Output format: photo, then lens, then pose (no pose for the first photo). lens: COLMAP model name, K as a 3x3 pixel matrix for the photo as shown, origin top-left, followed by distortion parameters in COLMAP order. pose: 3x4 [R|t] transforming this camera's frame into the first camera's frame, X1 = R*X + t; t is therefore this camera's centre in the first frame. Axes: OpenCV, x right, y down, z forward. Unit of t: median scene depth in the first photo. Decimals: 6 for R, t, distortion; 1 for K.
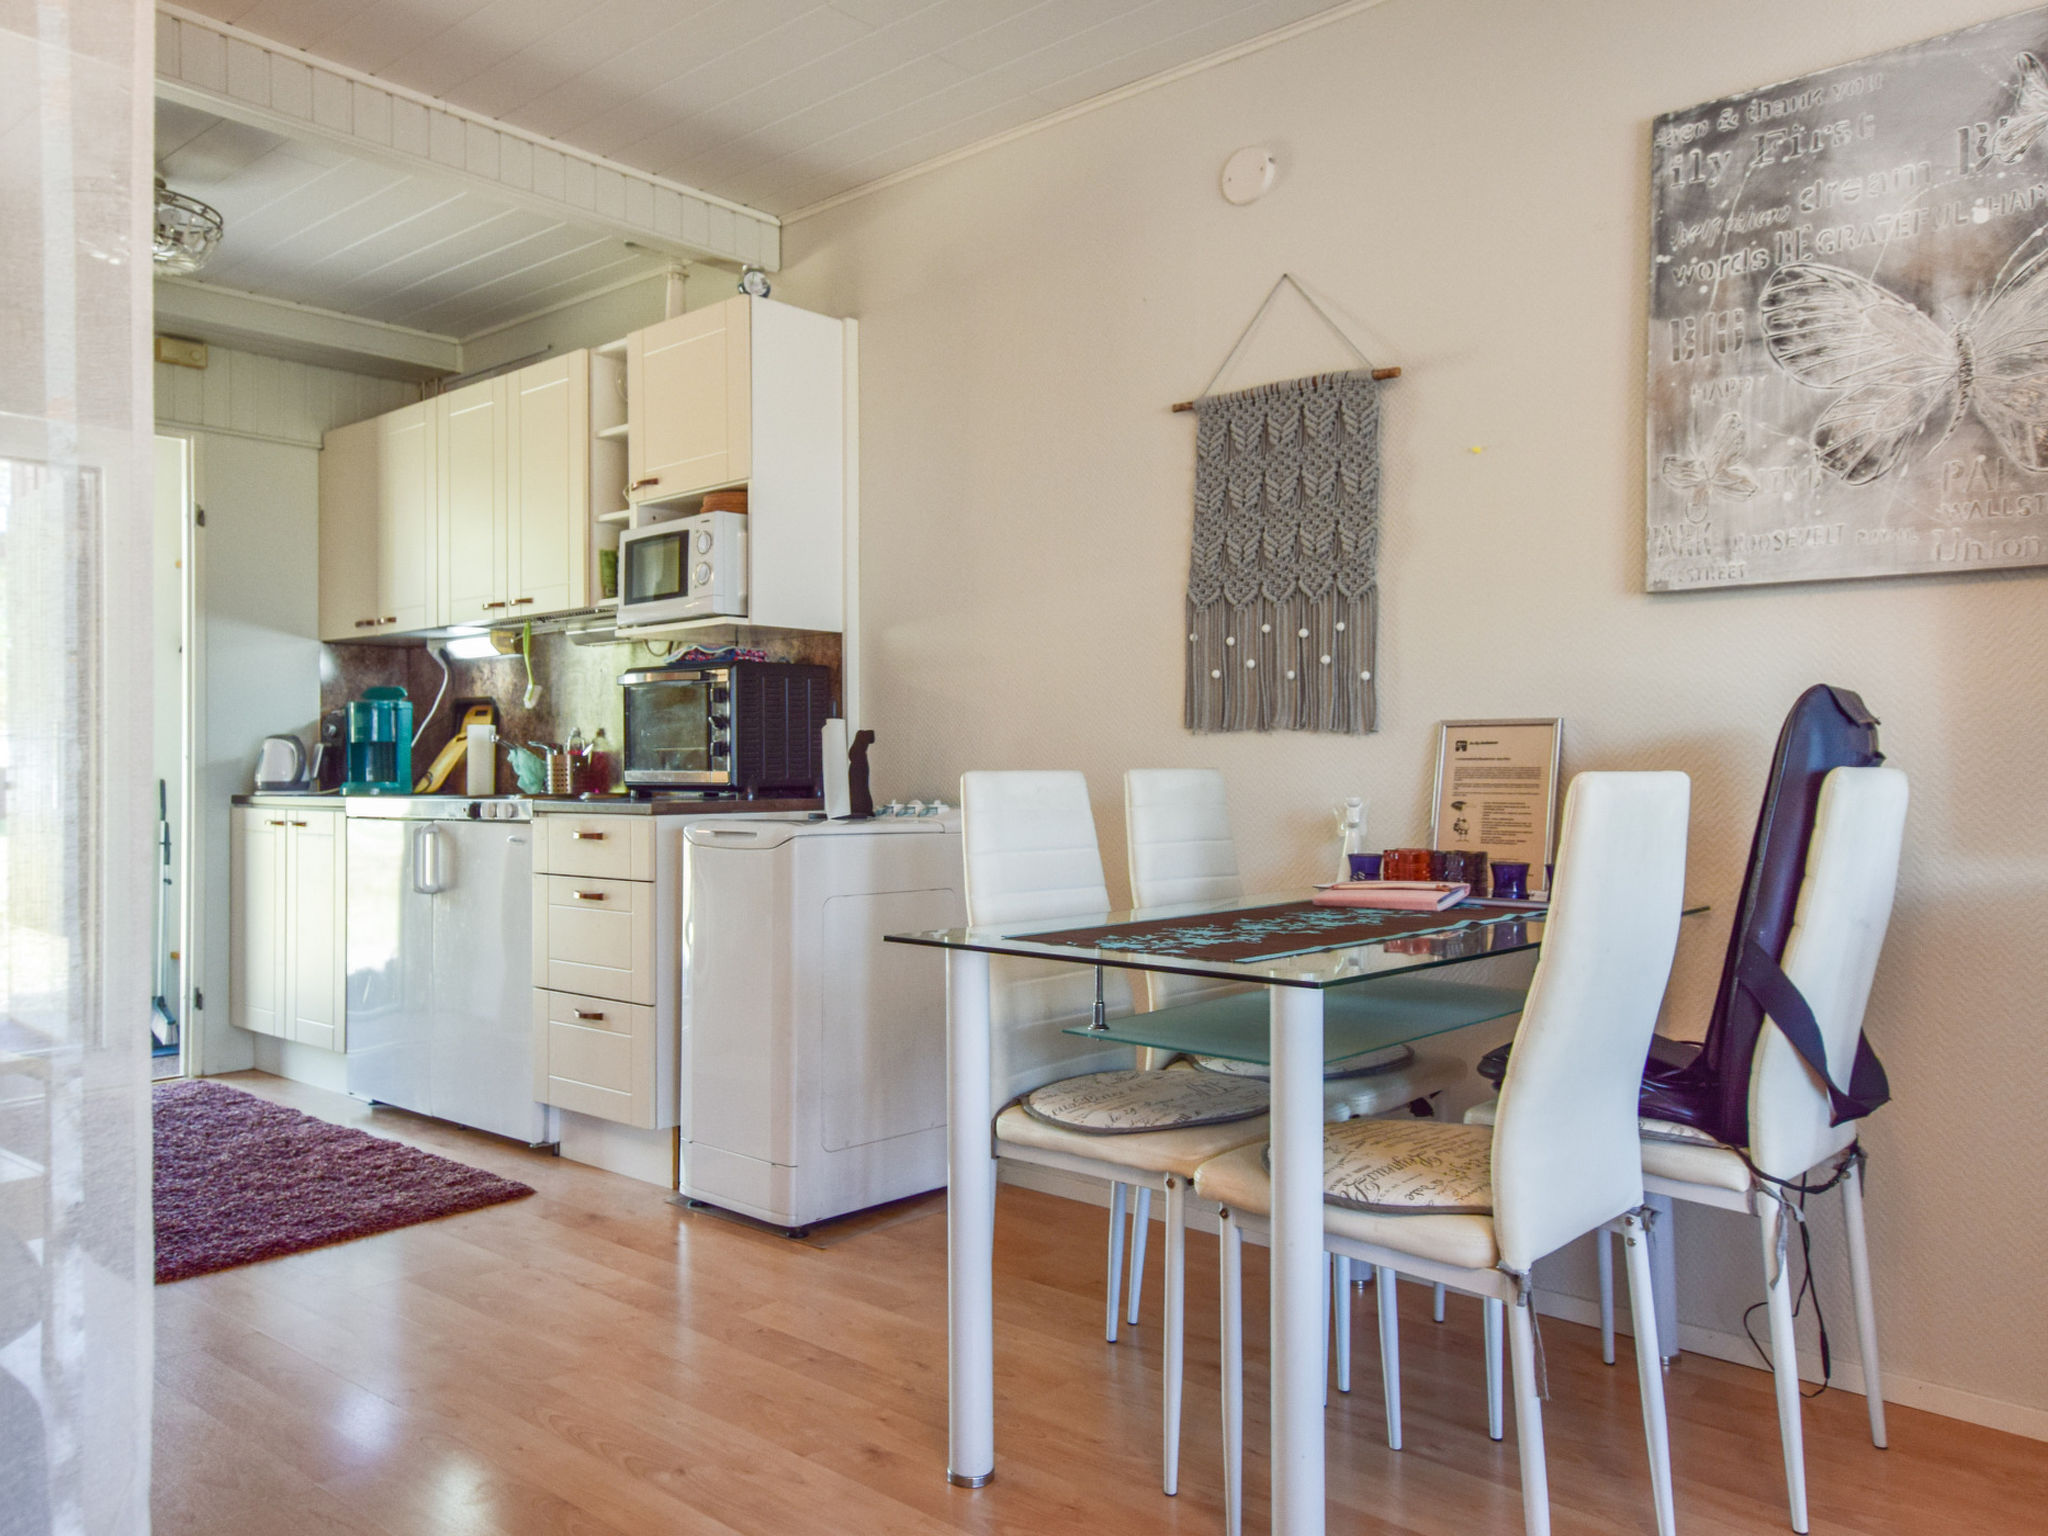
lens RADIAL K [[1534.5, 0, 1023.8], [0, 1534.5, 756.8], [0, 0, 1]] dist [0.027860, 0.033542]
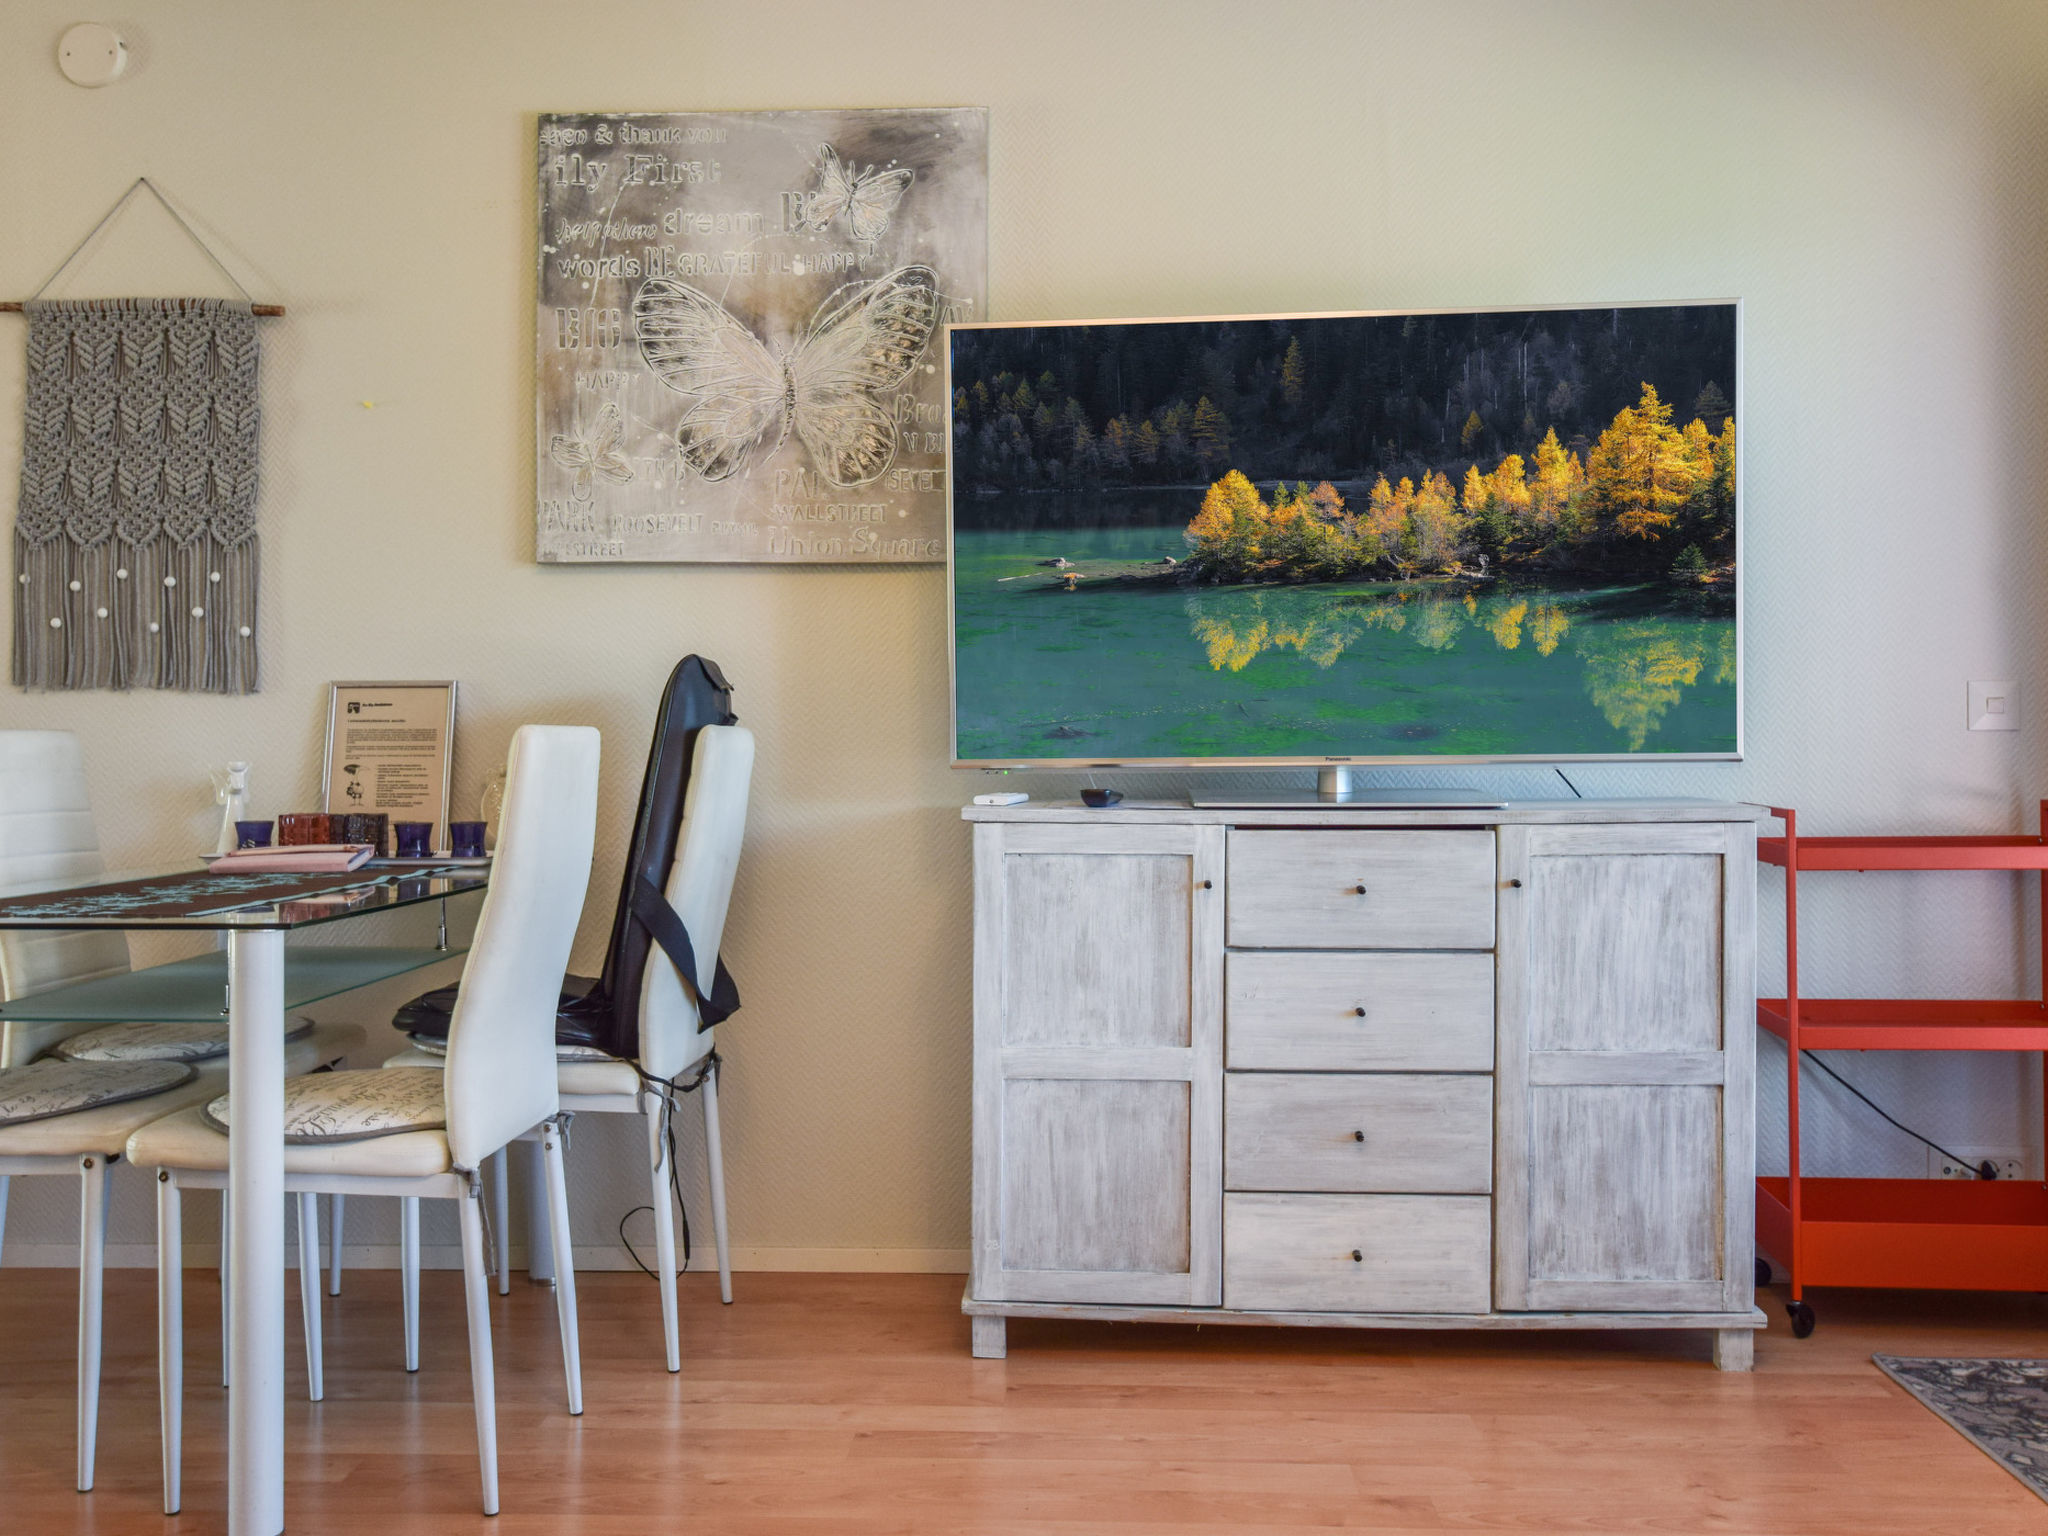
lens RADIAL K [[1884.7, 0, 1019.2], [0, 1884.7, 754.2], [0, 0, 1]] dist [-0.022391, 0.066181]
pose [[0.774539, -0.003872, 0.632514, -0.145299], [-0.001094, 0.999972, 0.007461, 0.013375], [-0.632525, -0.006471, 0.774513, -0.190724]]
